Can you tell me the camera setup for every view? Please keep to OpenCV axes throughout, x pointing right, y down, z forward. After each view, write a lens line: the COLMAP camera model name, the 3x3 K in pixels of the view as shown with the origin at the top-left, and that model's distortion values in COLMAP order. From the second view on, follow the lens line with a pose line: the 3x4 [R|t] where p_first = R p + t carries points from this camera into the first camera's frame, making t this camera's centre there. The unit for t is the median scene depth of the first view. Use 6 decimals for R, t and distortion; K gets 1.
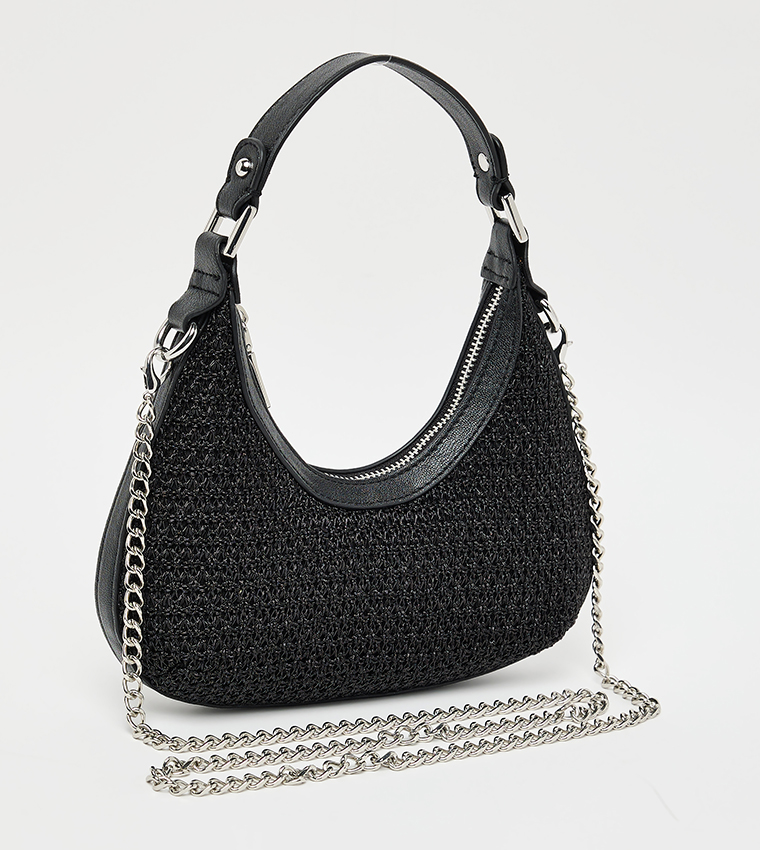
lens RADIAL K [[2399.3, 0, 380.0], [0, 2399.3, 425.0], [0, 0, 1]] dist [-0.154906, -0.159553]
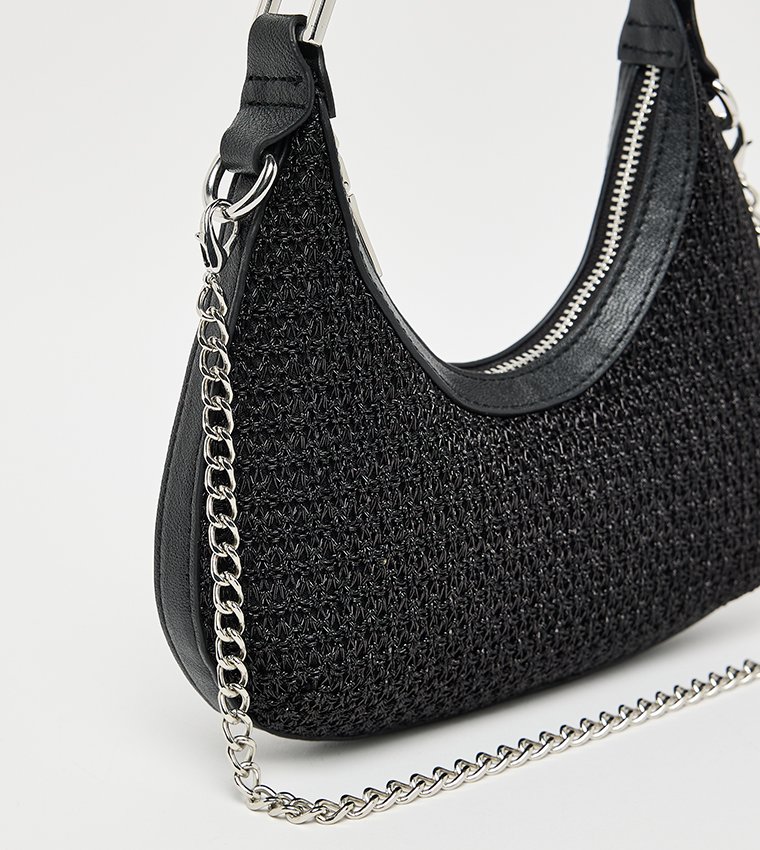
lens RADIAL K [[2399.3, 0, 380.0], [0, 2399.3, 425.0], [0, 0, 1]] dist [-0.154906, -0.159553]
pose [[0.982528, -0.129695, 0.133485, -0.141113], [0.125640, 0.991332, 0.038402, 0.007804], [-0.137309, -0.020960, 0.990307, 0.358097]]
